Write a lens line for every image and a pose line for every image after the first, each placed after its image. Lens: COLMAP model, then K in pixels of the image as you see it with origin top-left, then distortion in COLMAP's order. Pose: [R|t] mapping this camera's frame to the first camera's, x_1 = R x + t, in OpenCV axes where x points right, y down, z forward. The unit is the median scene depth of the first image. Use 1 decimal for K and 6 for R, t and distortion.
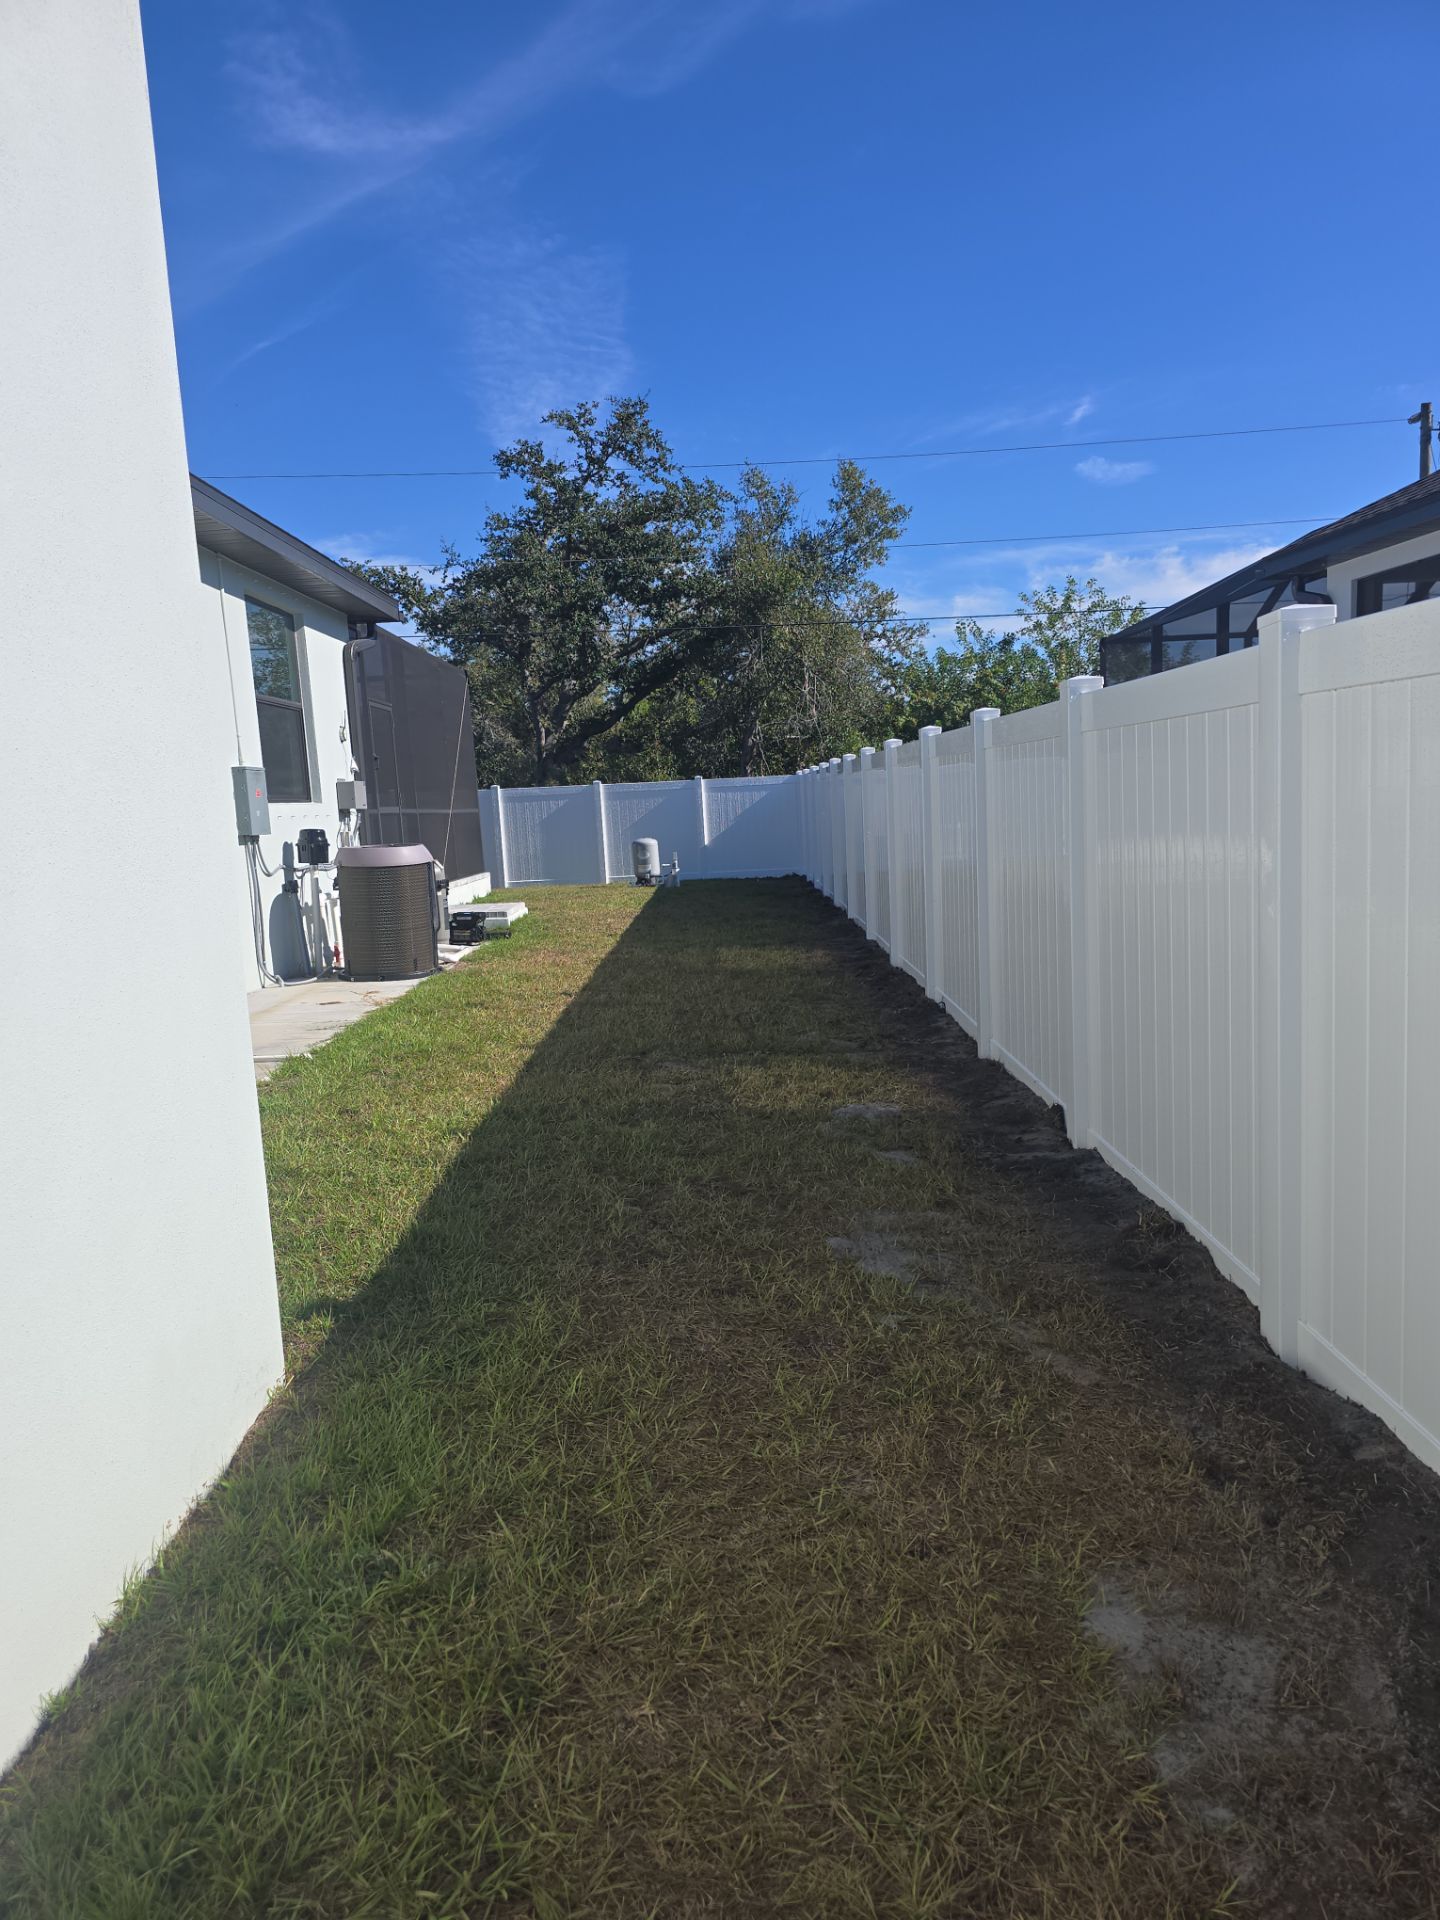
lens RADIAL K [[1248.8, 0, 731.0], [0, 1248.8, 1012.9], [0, 0, 1]] dist [0.037469, -0.001932]
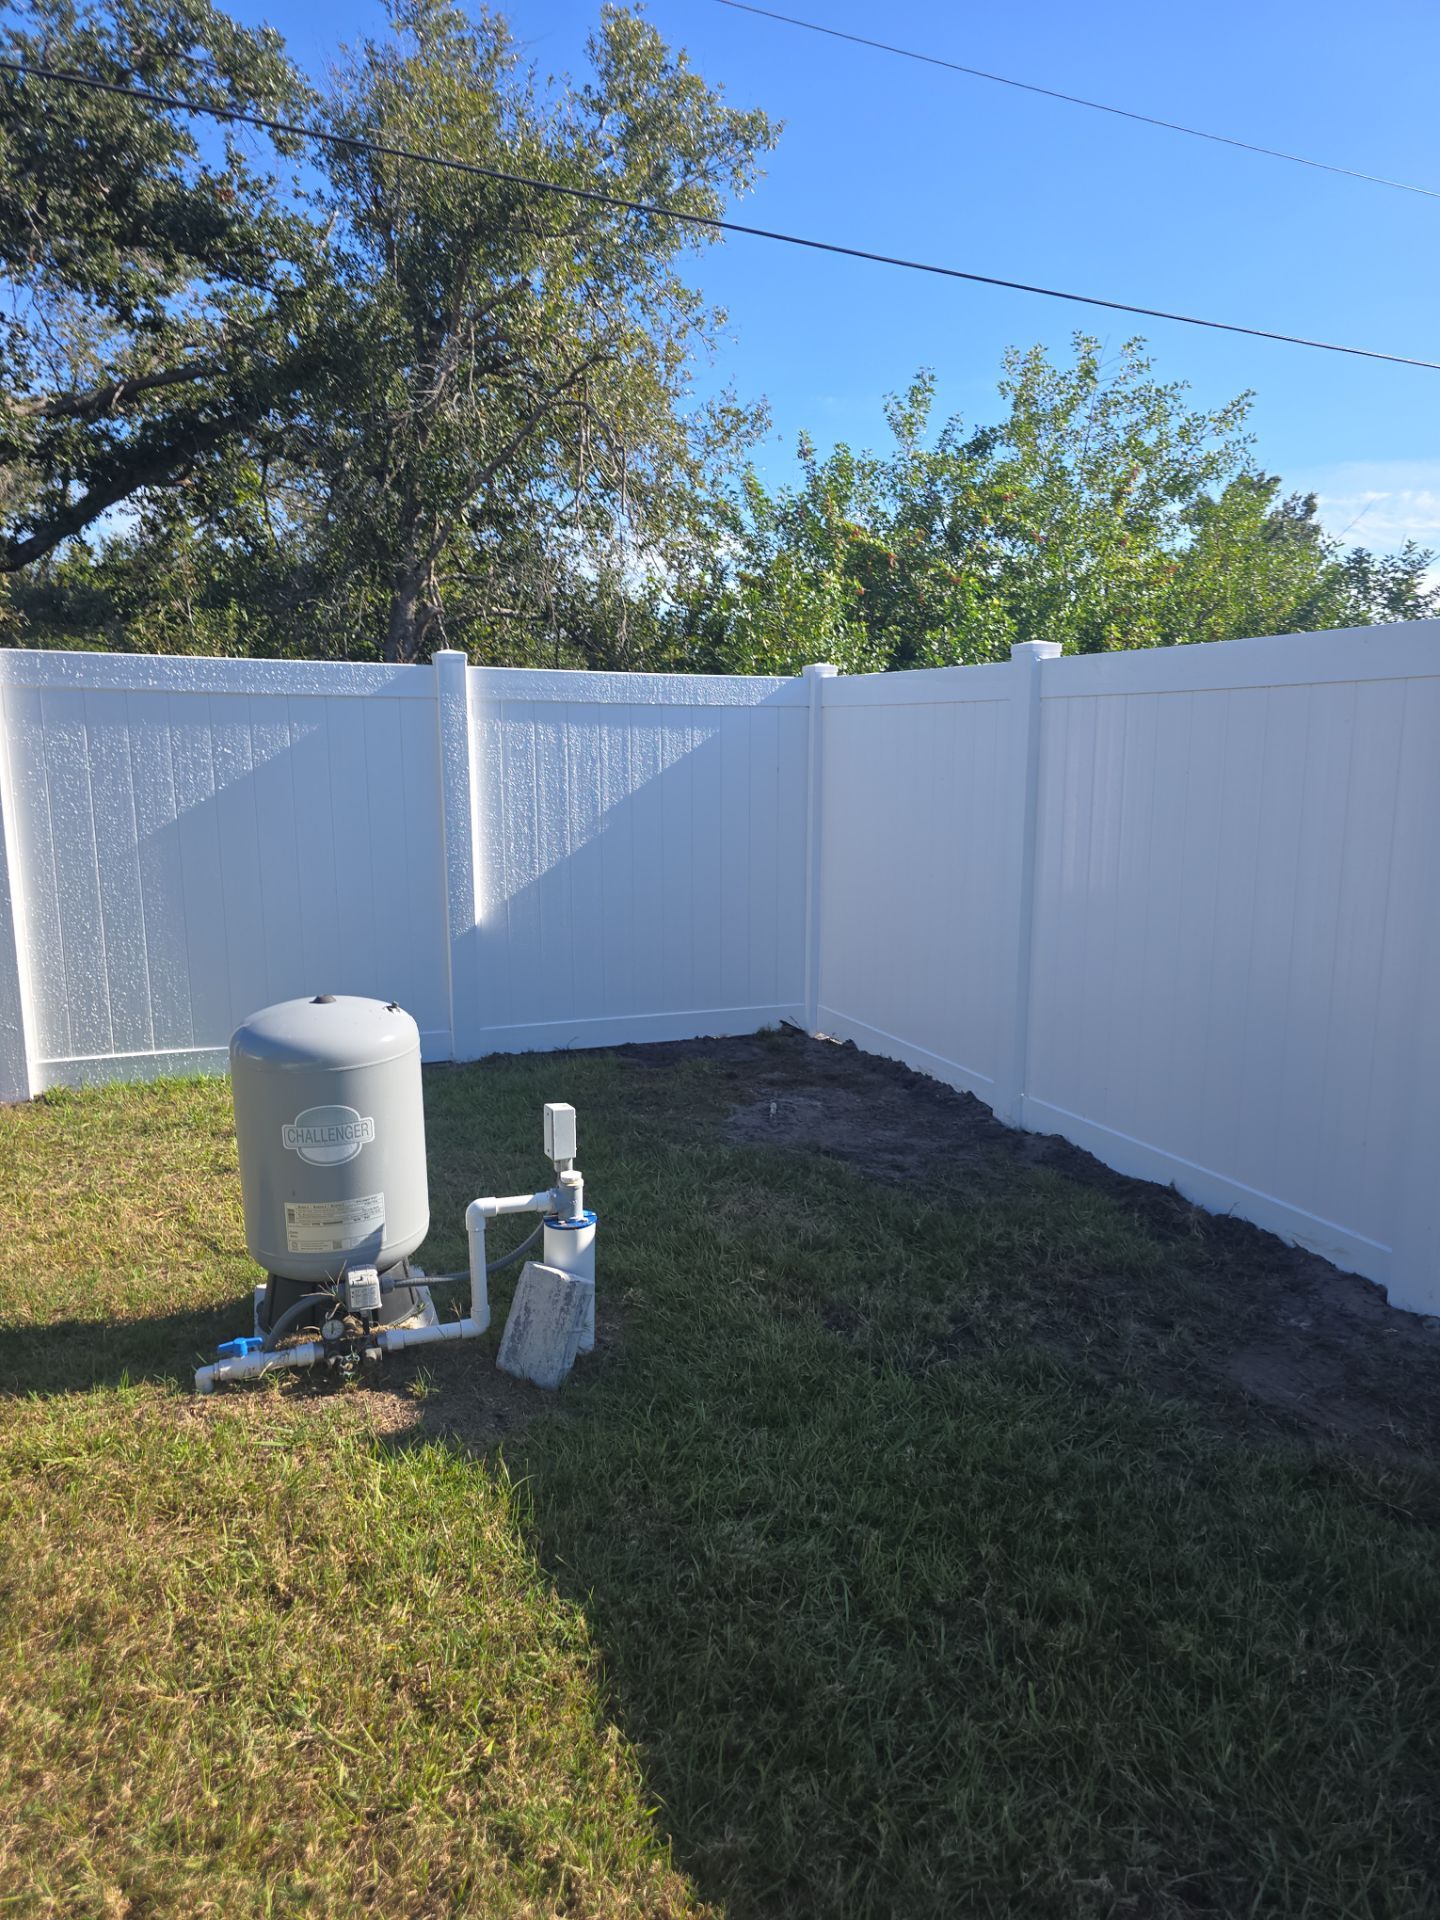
lens RADIAL K [[1293.7, 0, 720.0], [0, 1293.7, 960.0], [0, 0, 1]] dist [0.064843, -0.001820]
pose [[0.927842, -0.003119, 0.372961, -0.053502], [0.006424, 0.999950, -0.007619, -0.092122], [-0.372919, 0.009465, 0.927816, 0.541642]]
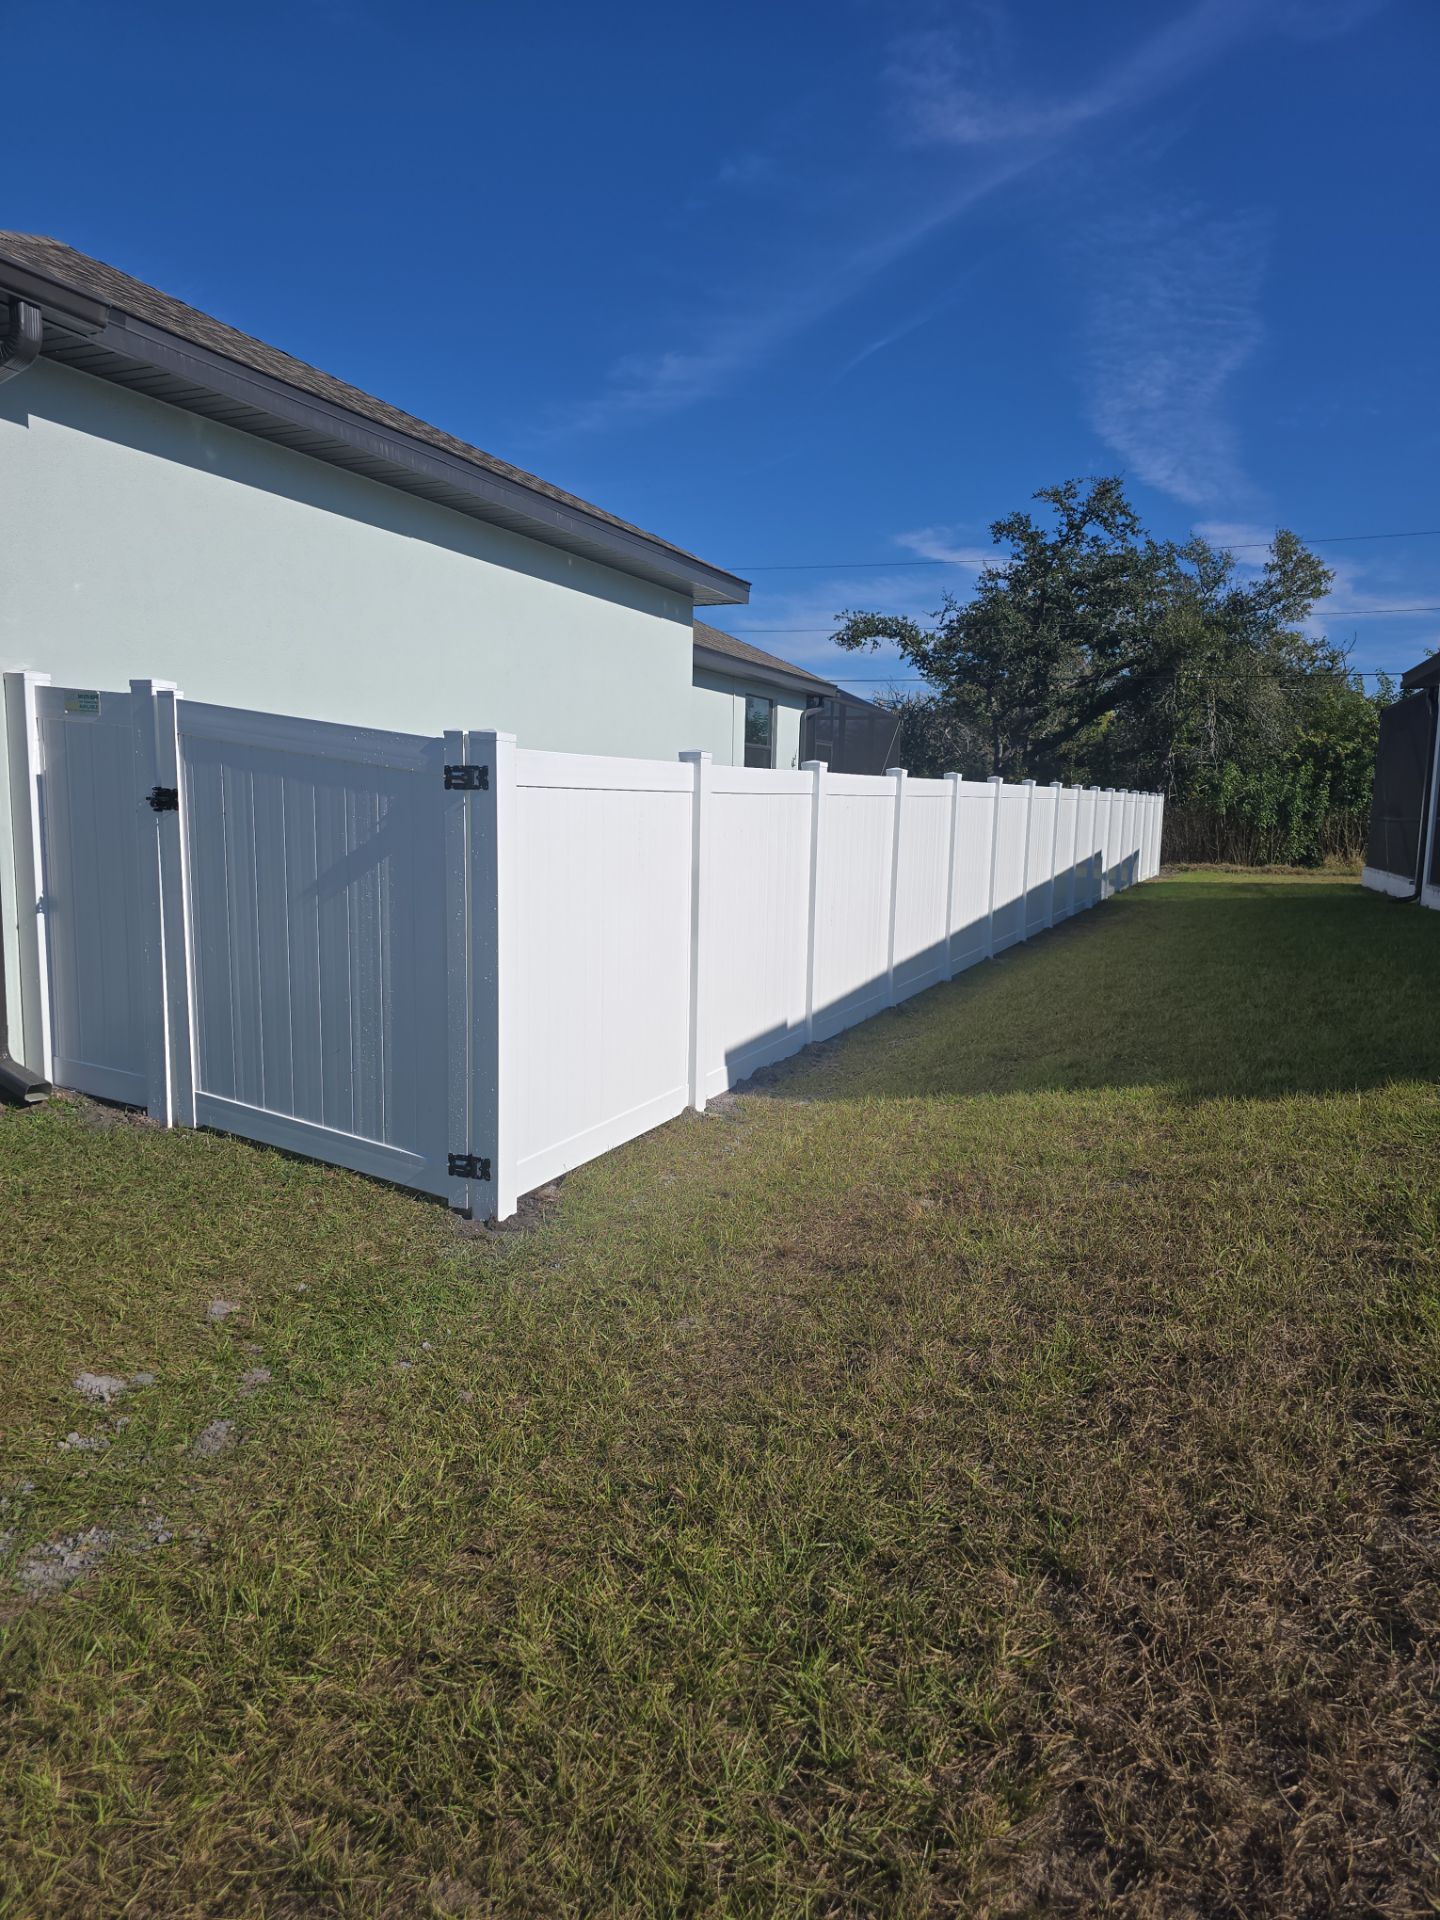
lens RADIAL K [[1281.2, 0, 720.0], [0, 1281.2, 960.0], [0, 0, 1]] dist [0.062627, -0.064645]
pose [[0.910547, 0.121458, -0.395160, 0.137153], [-0.137166, 0.990480, -0.011626, 0.039154], [0.389986, 0.064788, 0.918539, -0.279798]]
